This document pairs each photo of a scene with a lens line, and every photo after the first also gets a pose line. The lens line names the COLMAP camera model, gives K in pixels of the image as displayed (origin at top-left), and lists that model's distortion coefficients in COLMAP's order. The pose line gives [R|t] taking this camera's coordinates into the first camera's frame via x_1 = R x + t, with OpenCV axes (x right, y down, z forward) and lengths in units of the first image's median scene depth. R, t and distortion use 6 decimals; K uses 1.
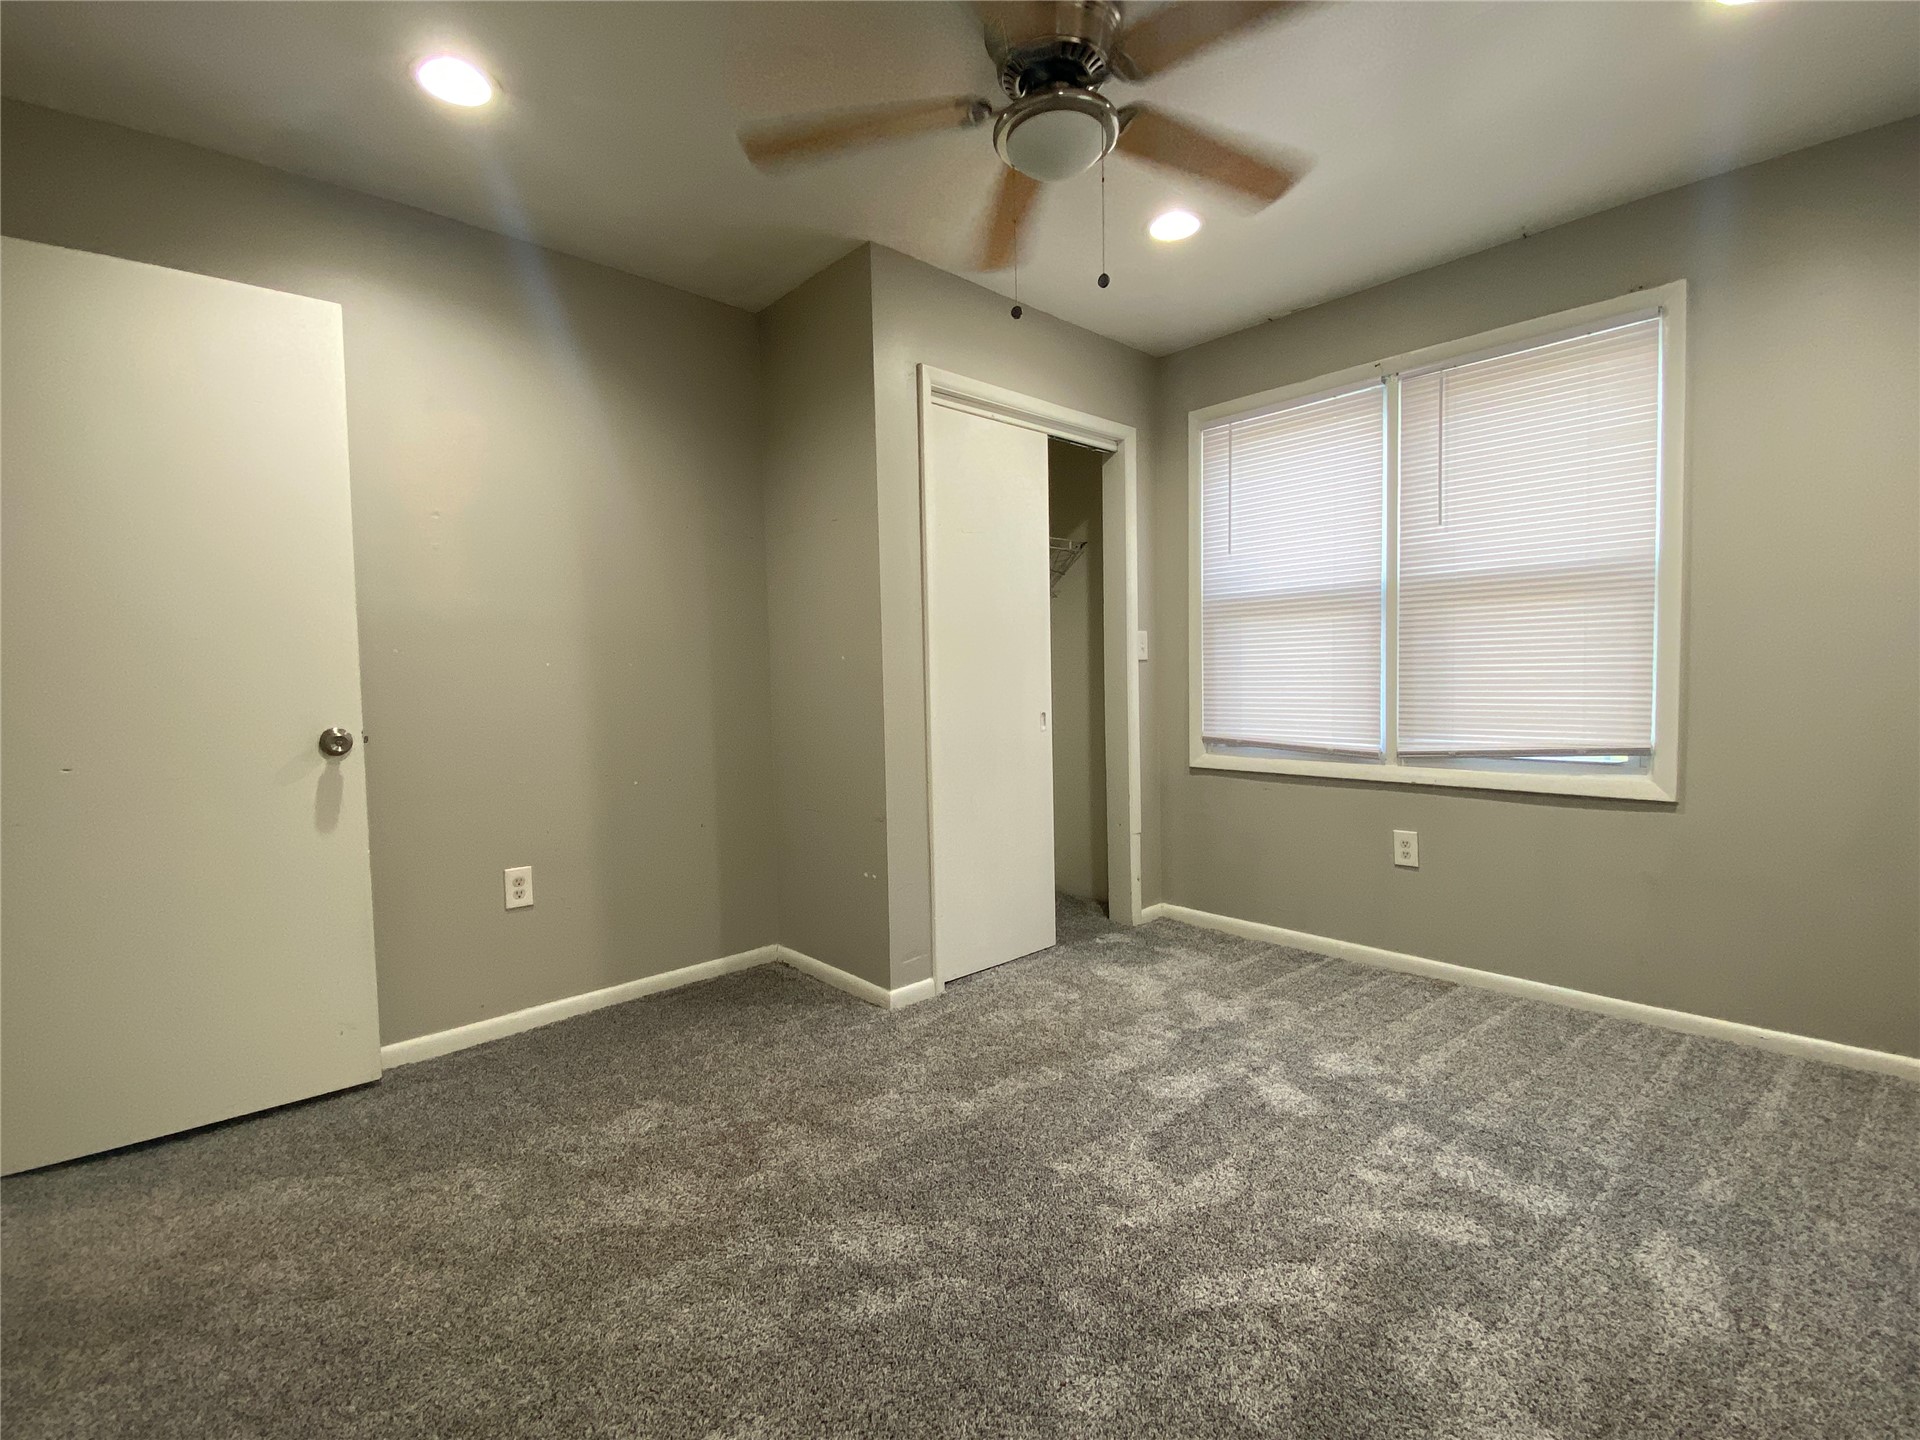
lens RADIAL K [[857.2, 0, 952.6], [0, 857.2, 715.8], [0, 0, 1]] dist [0.037476, -0.032941]
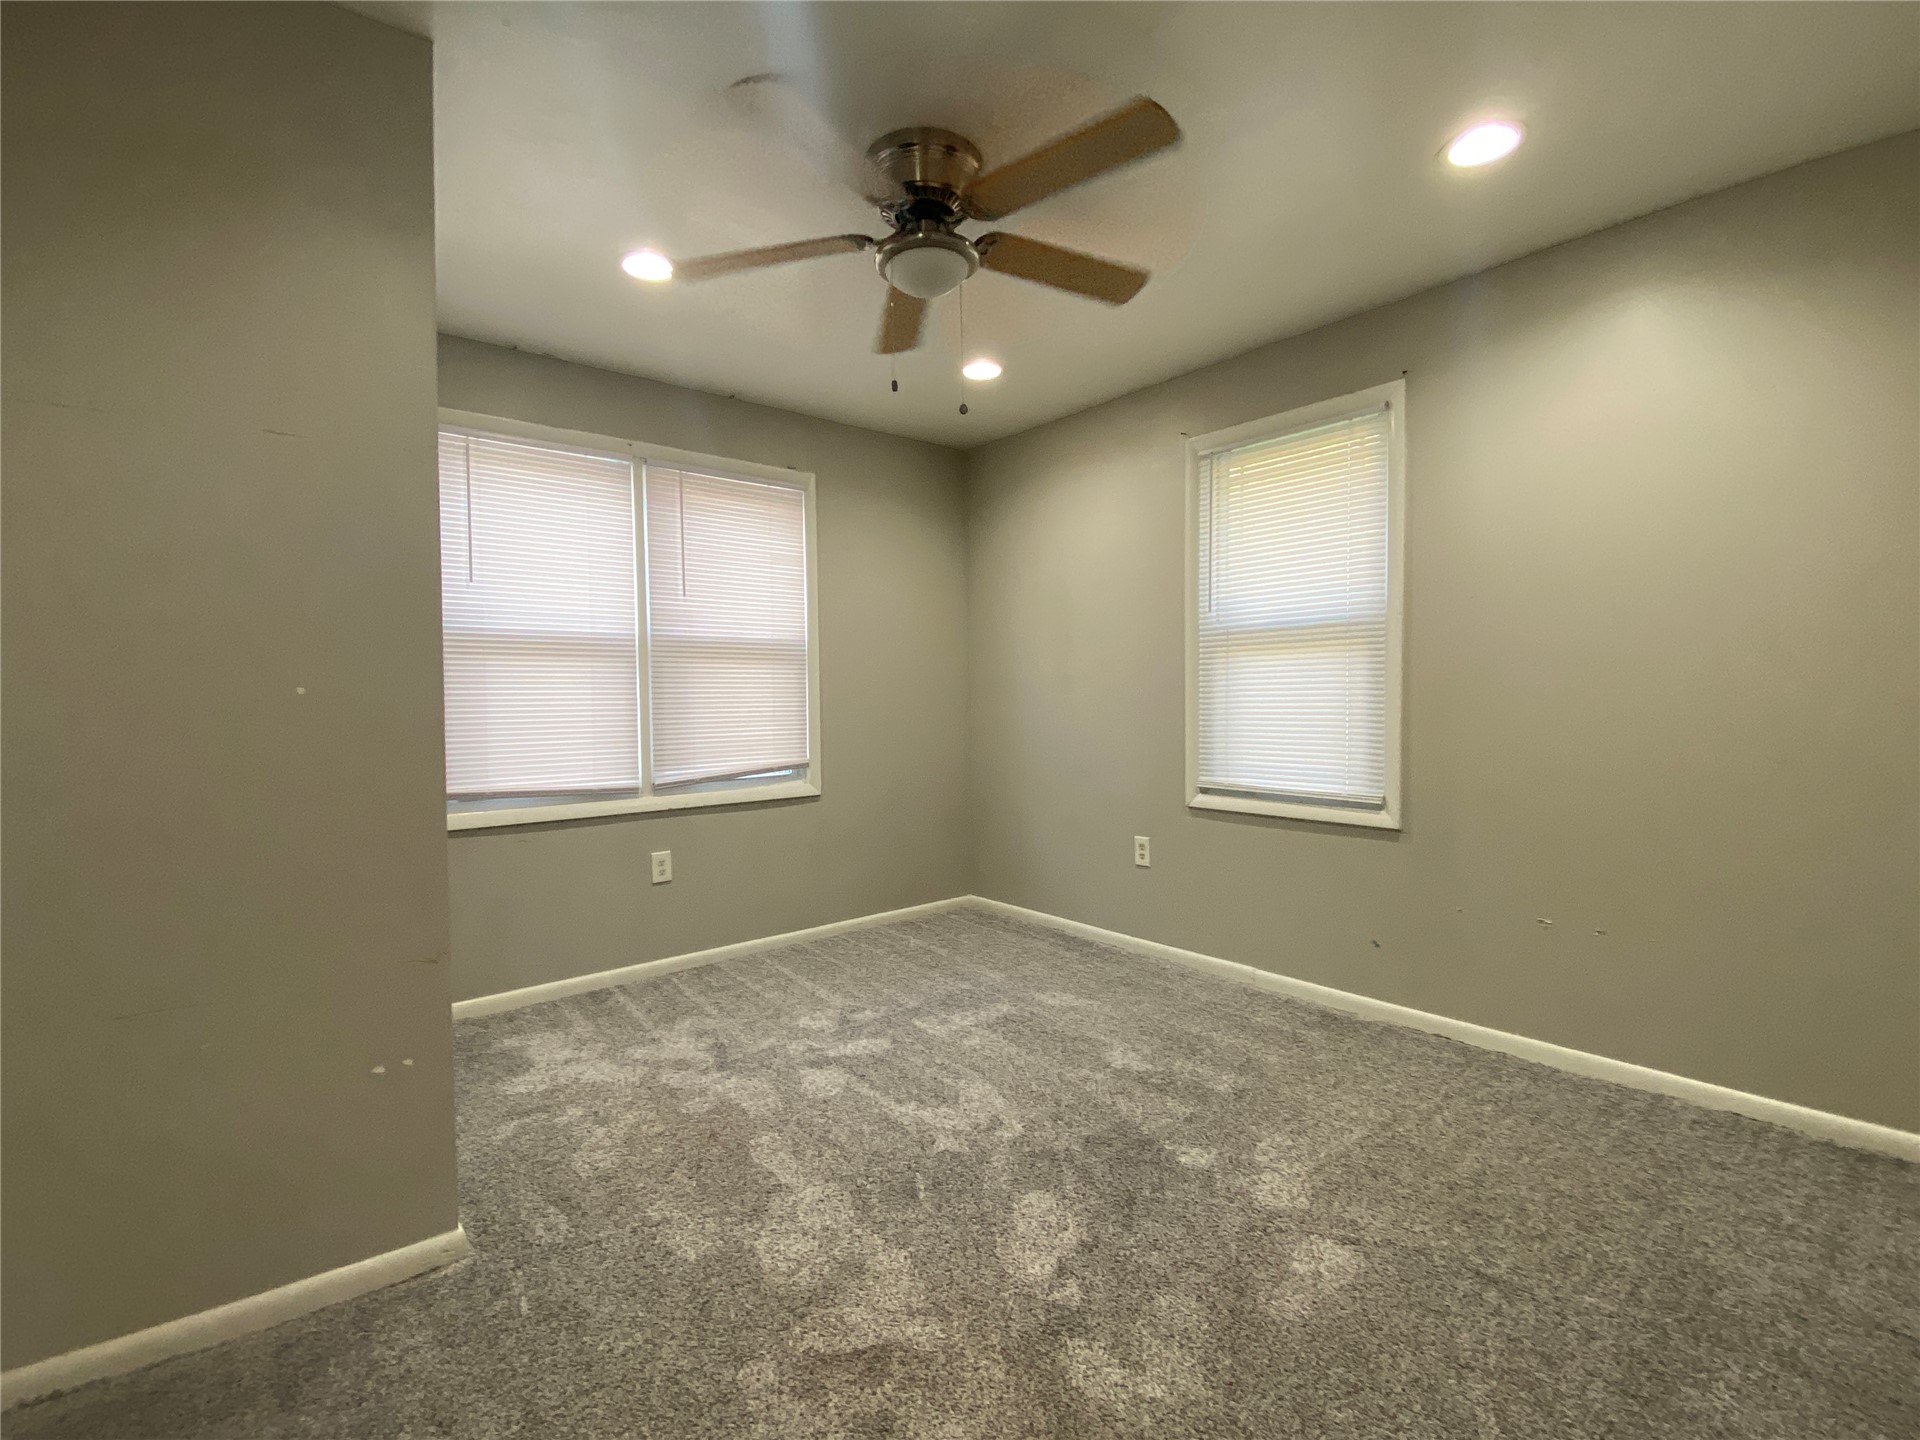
lens RADIAL K [[857.2, 0, 952.6], [0, 857.2, 715.8], [0, 0, 1]] dist [0.037476, -0.032941]
pose [[0.062677, -0.003832, 0.998027, -0.667310], [0.057180, 0.998364, 0.000243, -0.030134], [-0.996395, 0.057052, 0.062793, 0.578331]]
